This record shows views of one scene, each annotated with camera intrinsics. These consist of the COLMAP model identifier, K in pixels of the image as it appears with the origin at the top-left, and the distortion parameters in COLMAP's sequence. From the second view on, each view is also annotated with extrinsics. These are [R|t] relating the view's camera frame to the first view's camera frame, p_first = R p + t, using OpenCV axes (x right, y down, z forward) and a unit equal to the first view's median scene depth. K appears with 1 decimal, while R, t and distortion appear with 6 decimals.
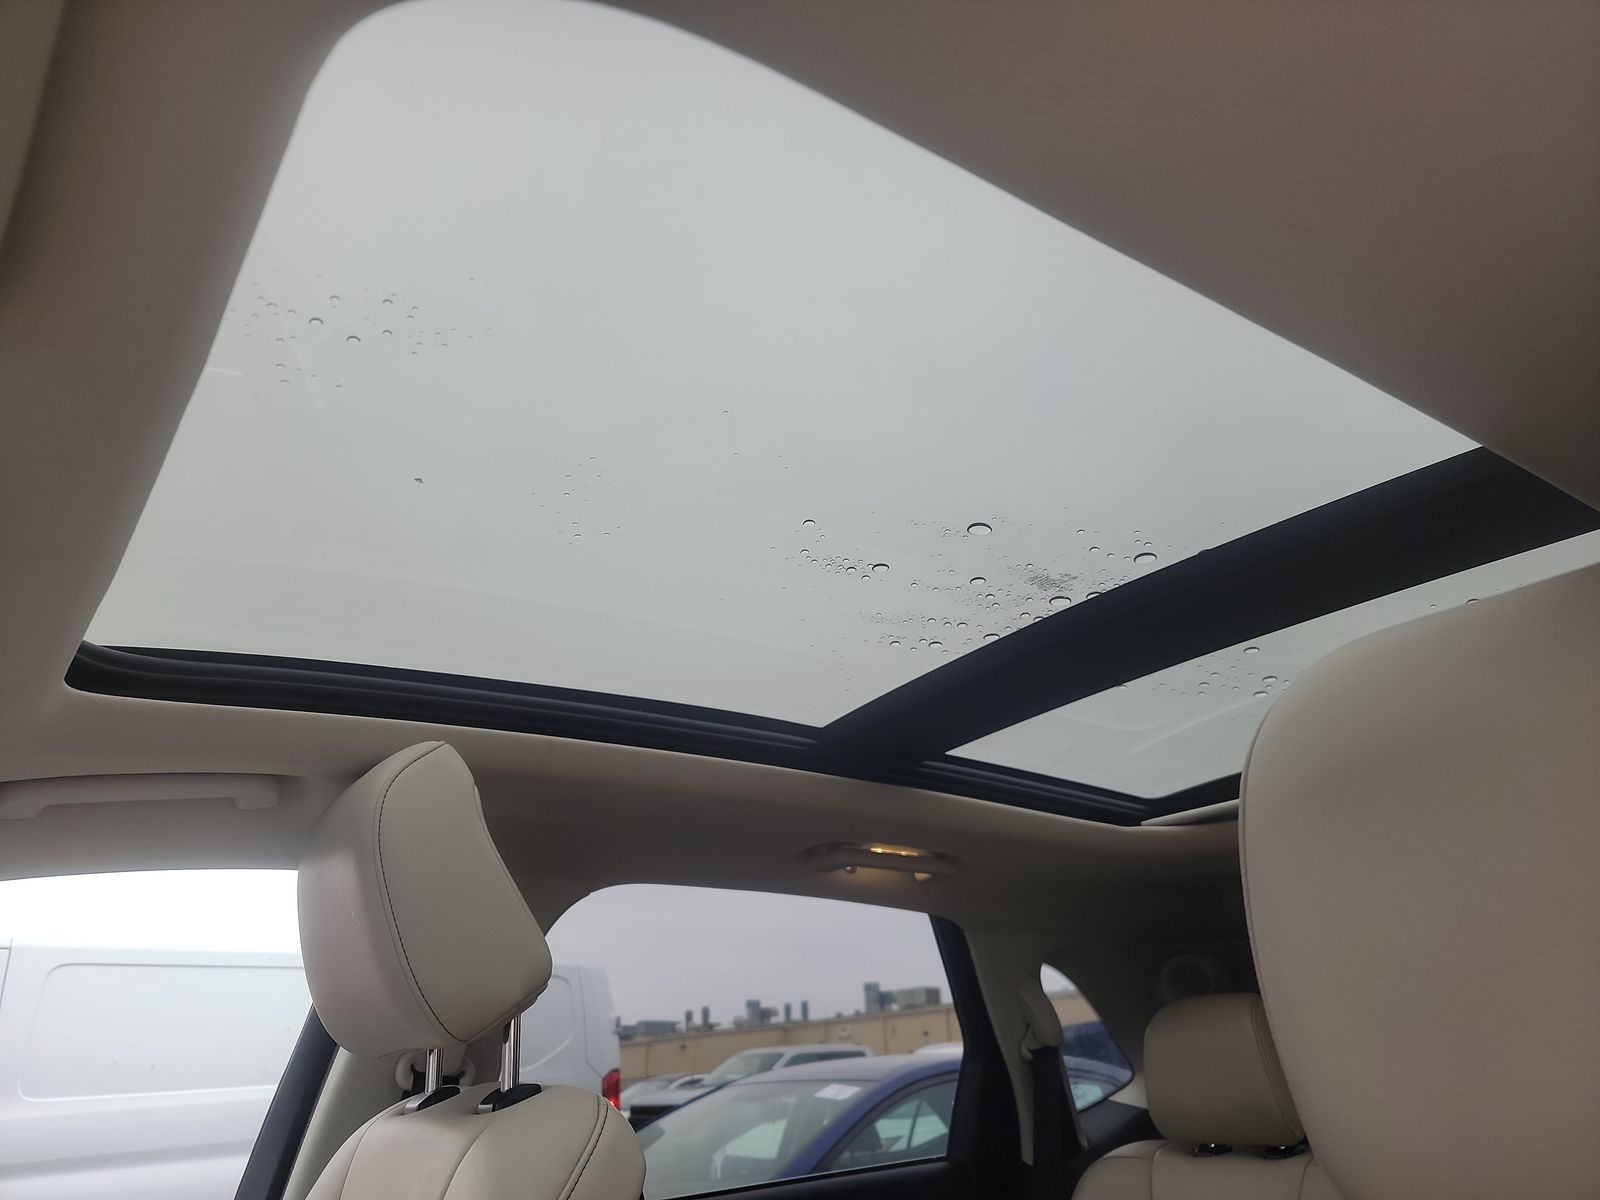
lens RADIAL K [[1111.3, 0, 806.7], [0, 1111.3, 587.7], [0, 0, 1]] dist [0.073158, -0.061304]
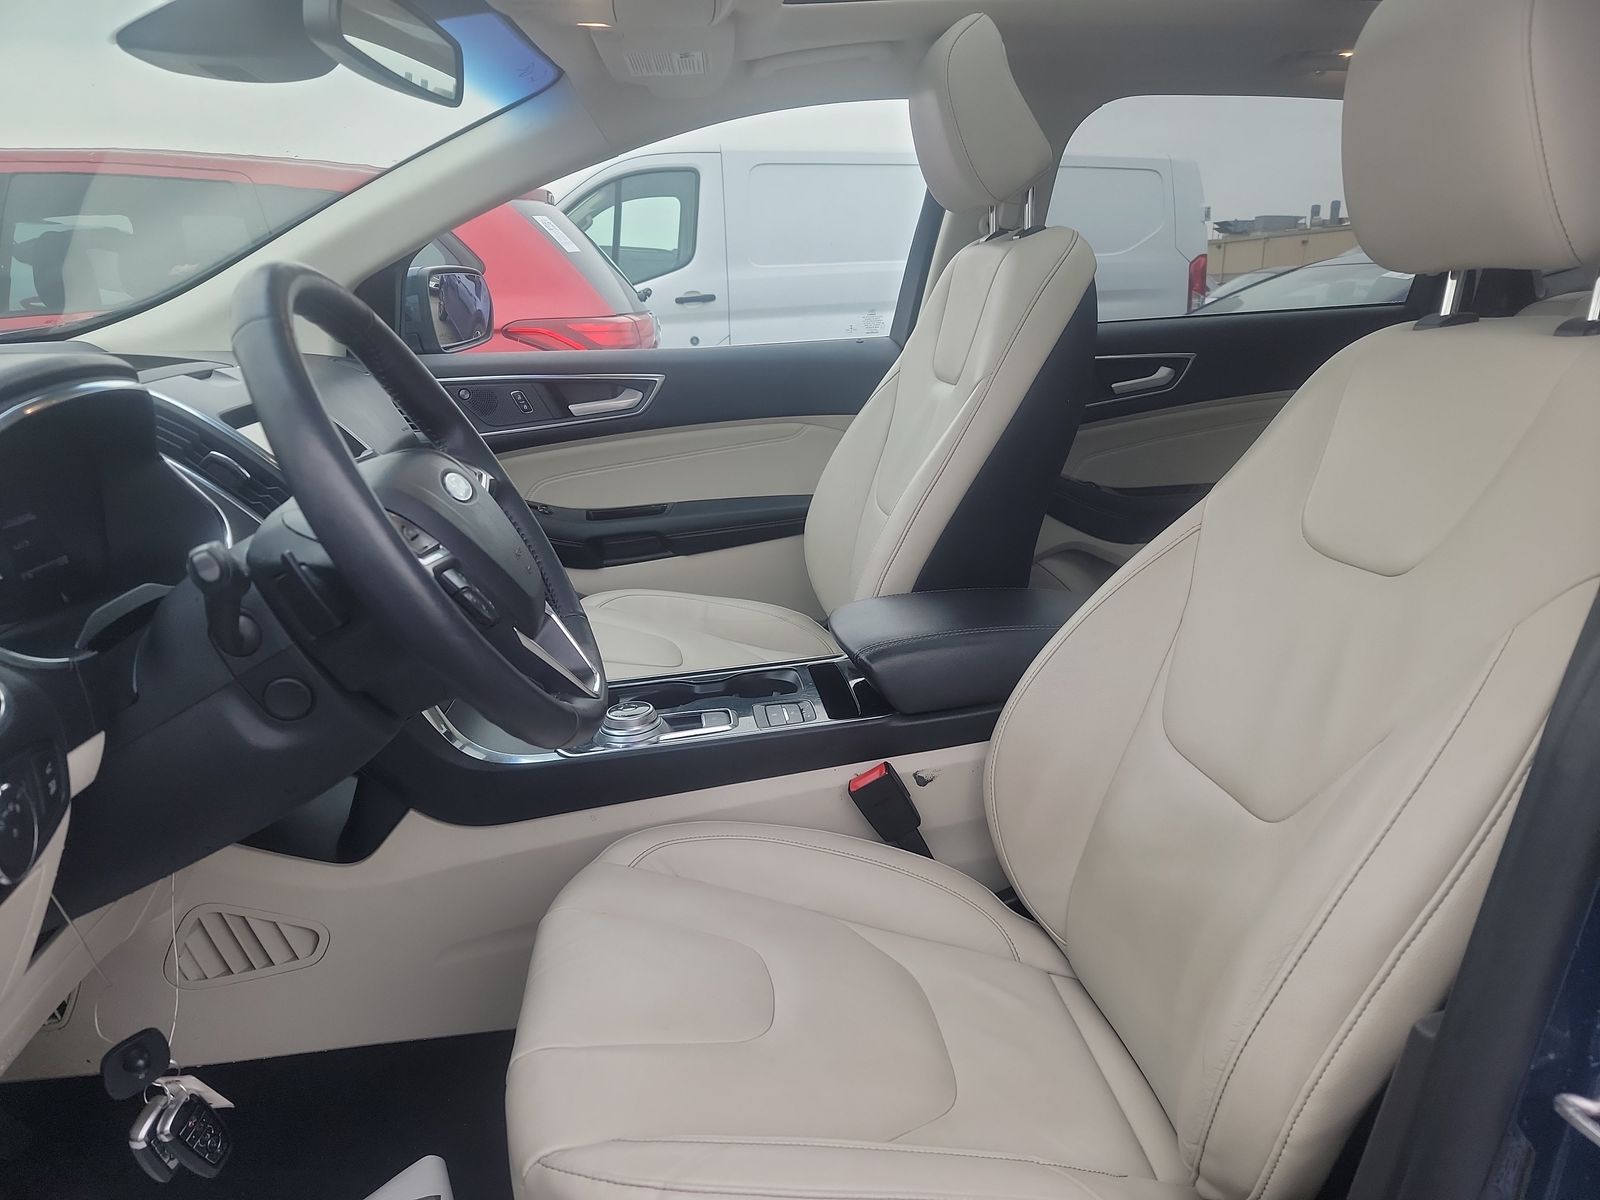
lens RADIAL K [[1111.3, 0, 806.7], [0, 1111.3, 587.7], [0, 0, 1]] dist [0.073158, -0.061304]
pose [[0.876824, 0.154347, -0.455364, 0.265201], [0.169523, 0.787015, 0.593186, -0.181022], [0.449935, -0.597315, 0.663908, -0.554436]]
